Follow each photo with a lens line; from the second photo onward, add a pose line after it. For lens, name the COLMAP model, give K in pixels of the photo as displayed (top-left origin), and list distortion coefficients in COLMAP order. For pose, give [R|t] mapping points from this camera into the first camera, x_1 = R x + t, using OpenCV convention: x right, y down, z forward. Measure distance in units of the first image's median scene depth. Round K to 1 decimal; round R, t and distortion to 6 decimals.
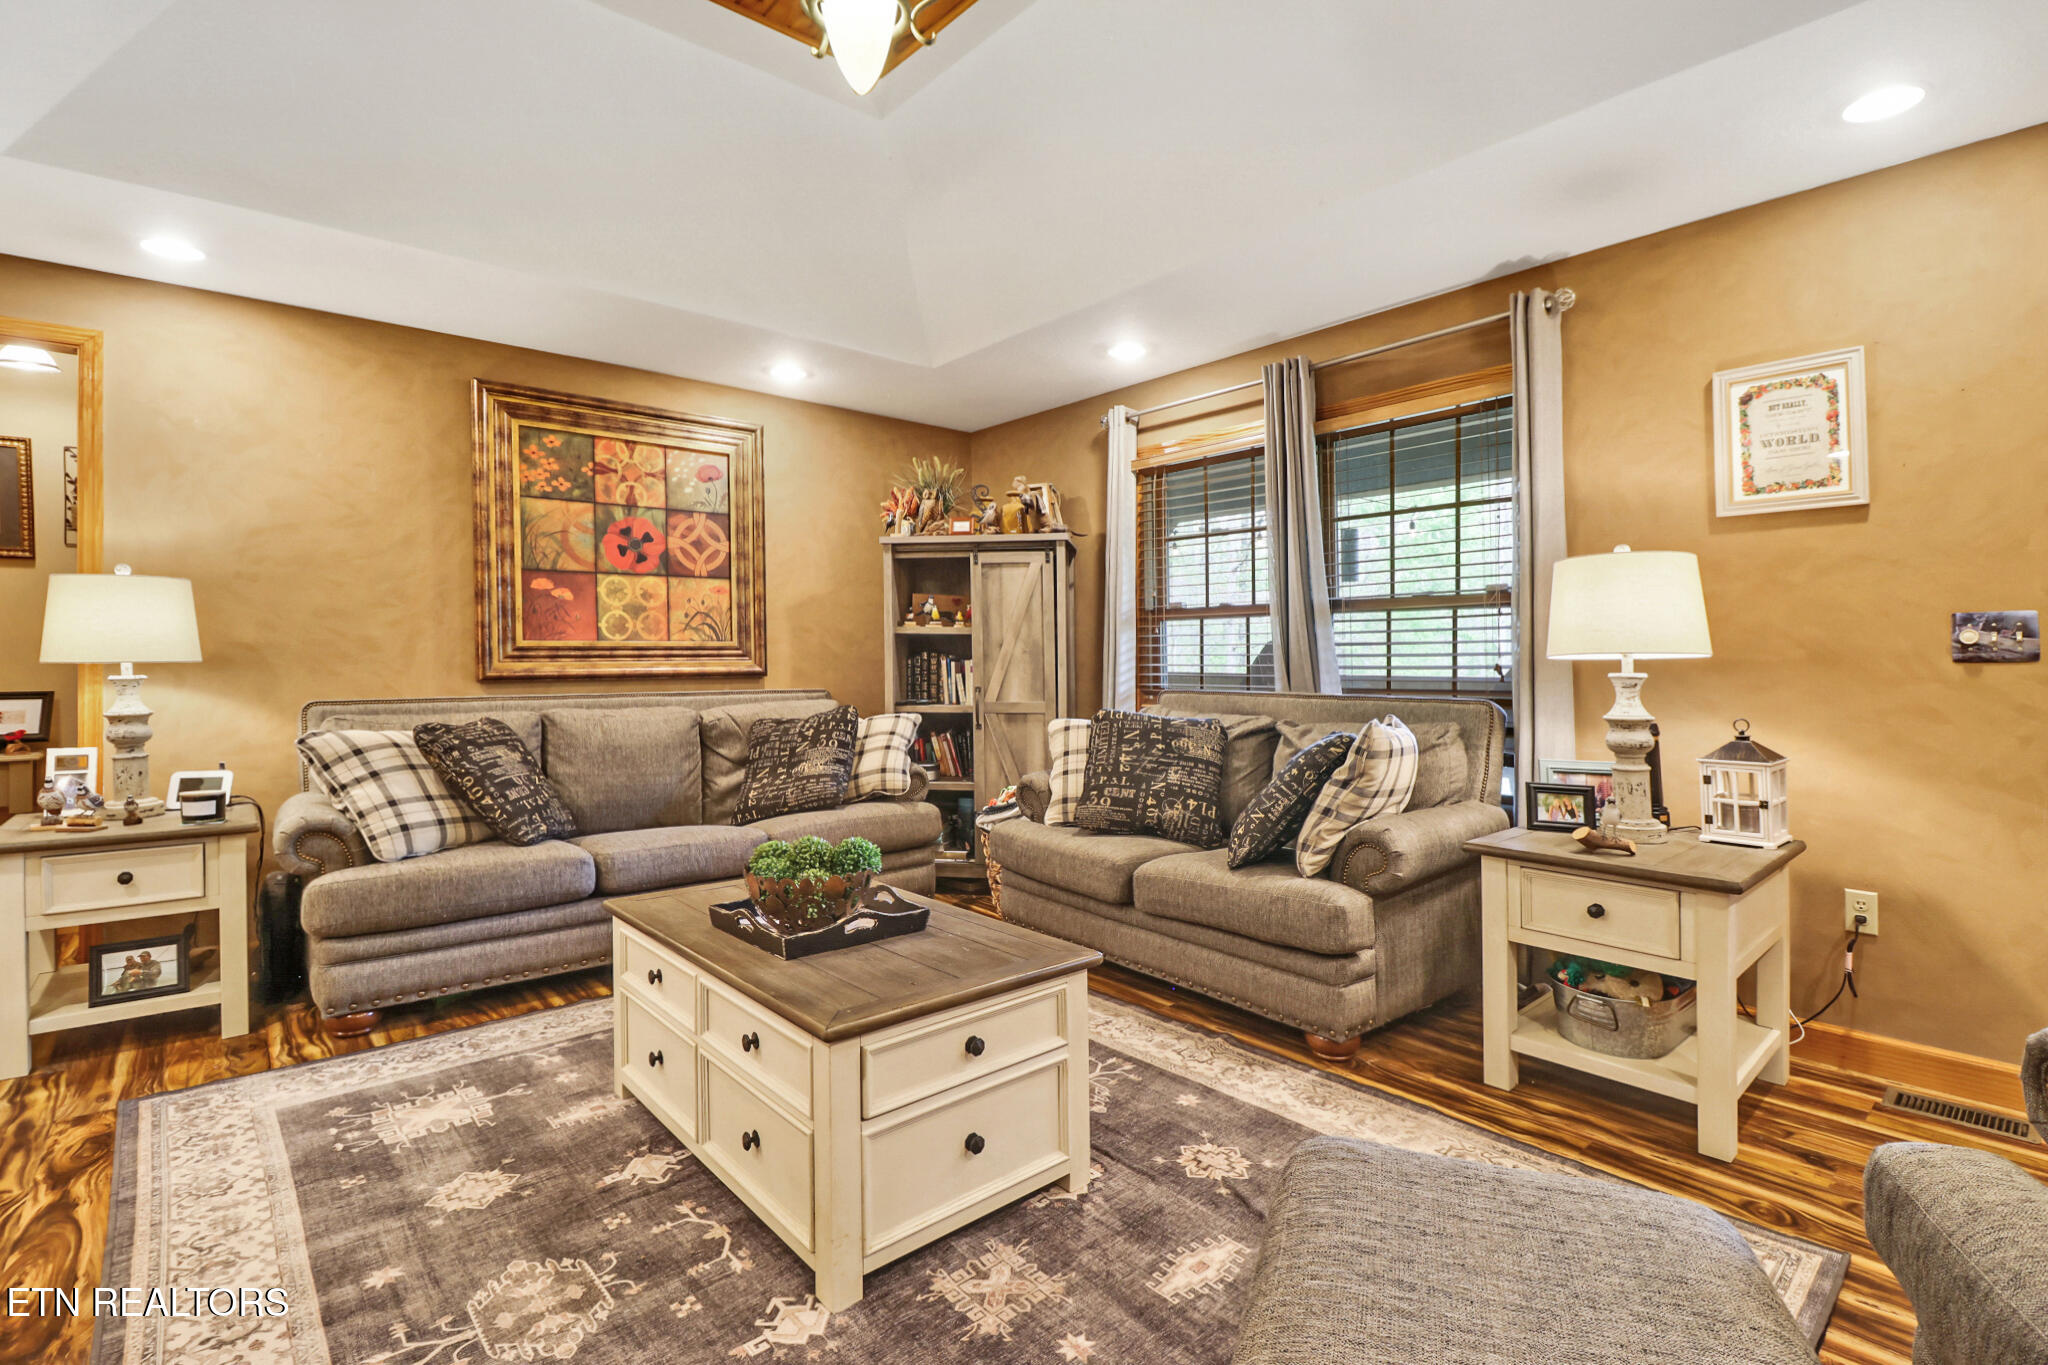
lens RADIAL K [[949.1, 0, 1033.7], [0, 949.1, 653.0], [0, 0, 1]] dist [-0.000308, -0.012937]
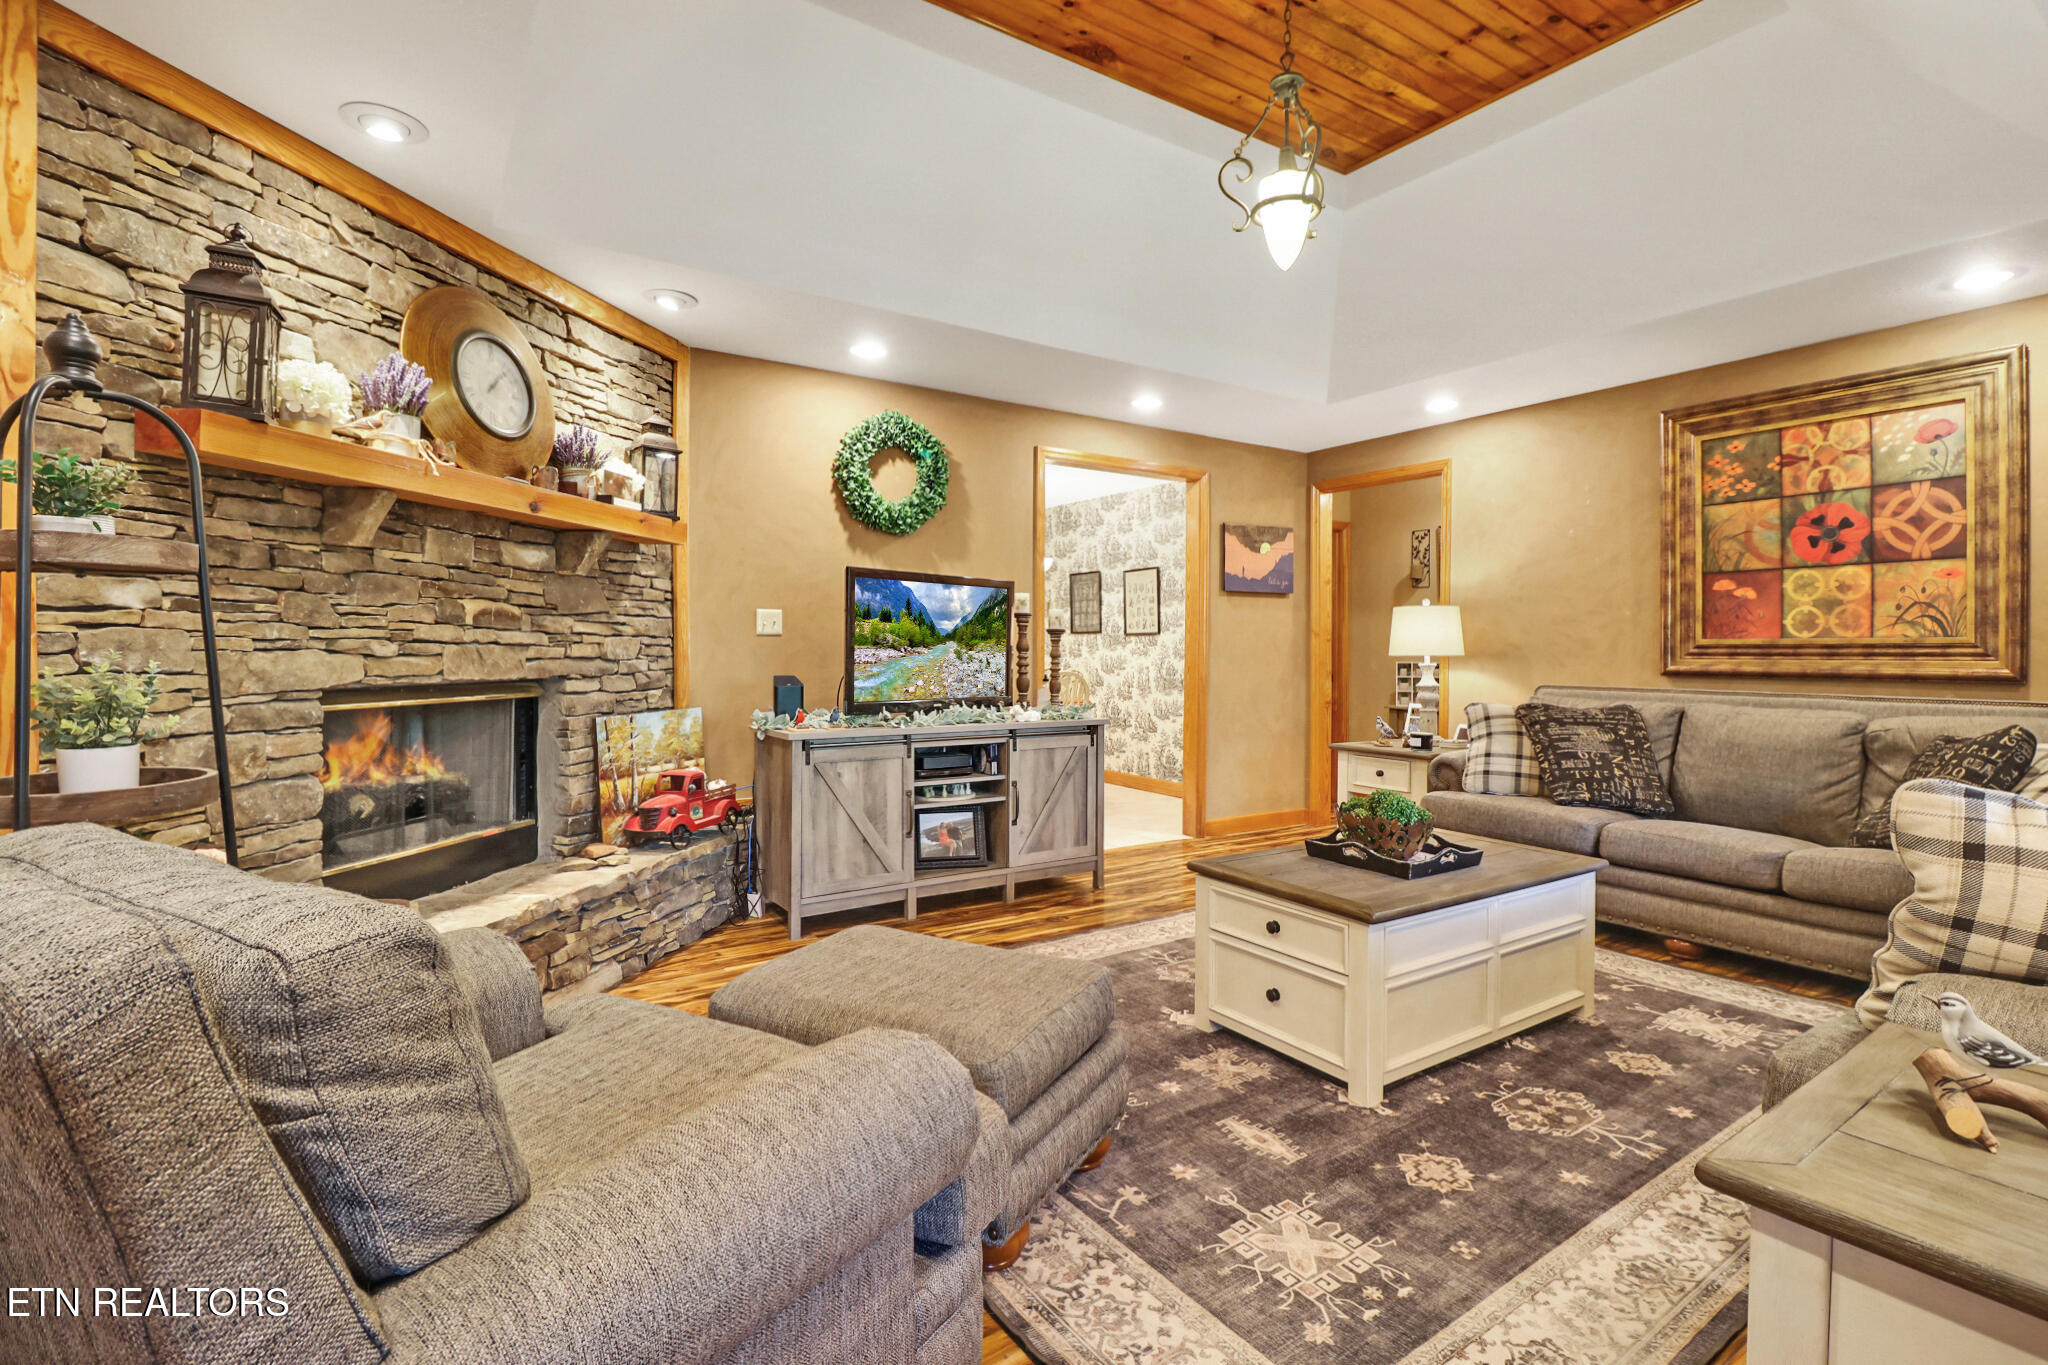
lens RADIAL K [[977.0, 0, 1037.2], [0, 977.0, 661.4], [0, 0, 1]] dist [0.014802, -0.012214]
pose [[-0.133082, 0.011541, -0.991038, 0.649808], [-0.003532, 0.999920, 0.012119, 0.001164], [0.991099, 0.005114, -0.133031, 0.381782]]
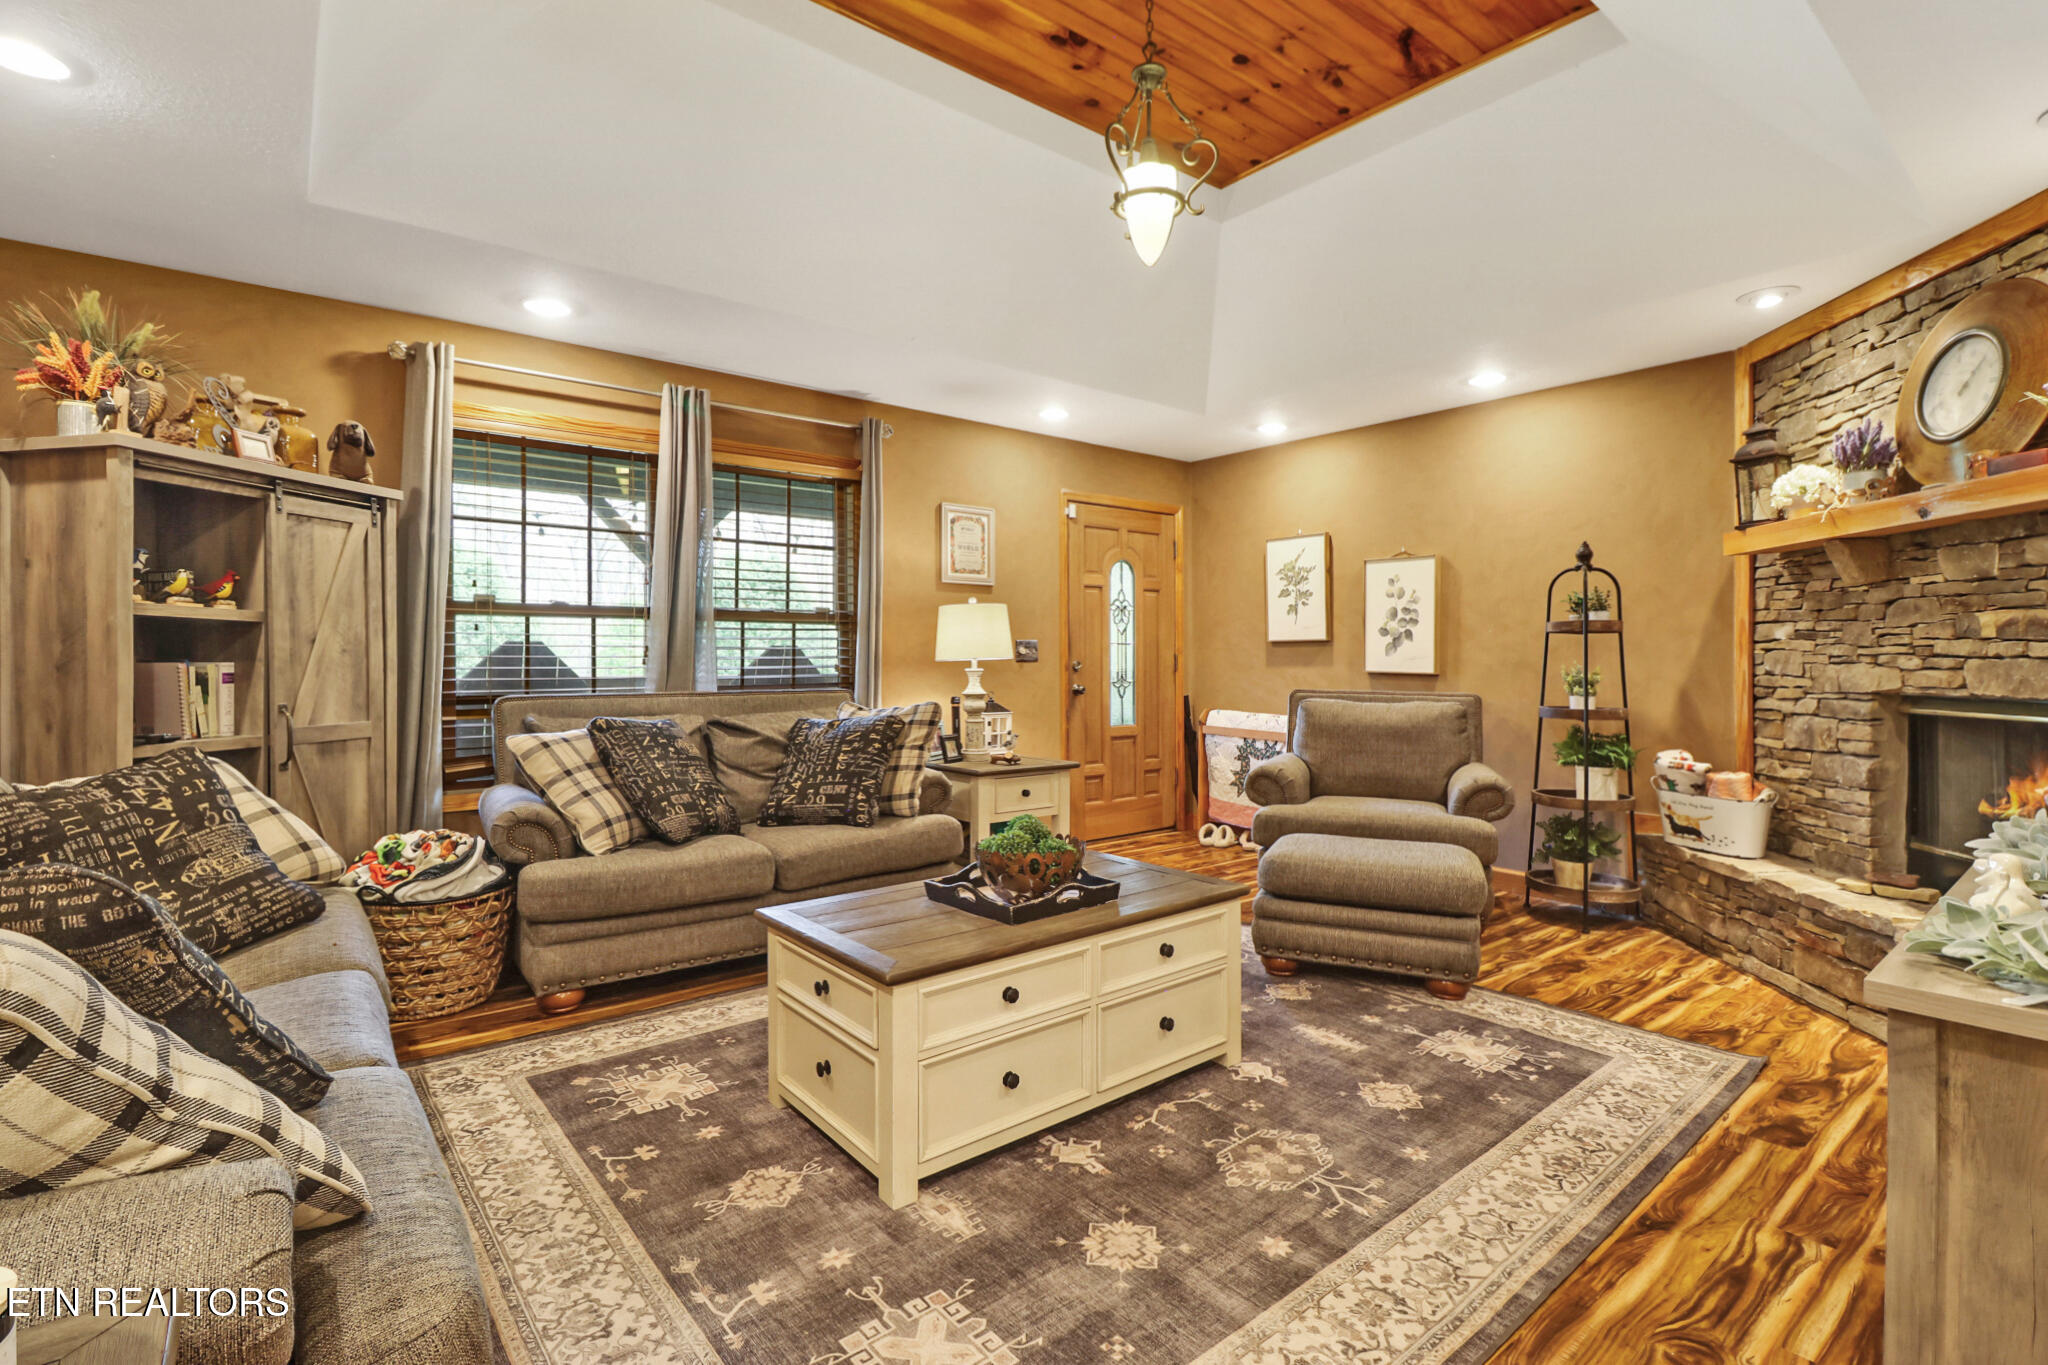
lens RADIAL K [[949.1, 0, 1033.7], [0, 949.1, 653.0], [0, 0, 1]] dist [-0.000308, -0.012937]
pose [[0.036861, 0.008246, 0.999286, -0.746948], [-0.004699, 0.999956, -0.008078, 0.003810], [-0.999309, -0.004398, 0.036898, 0.521015]]
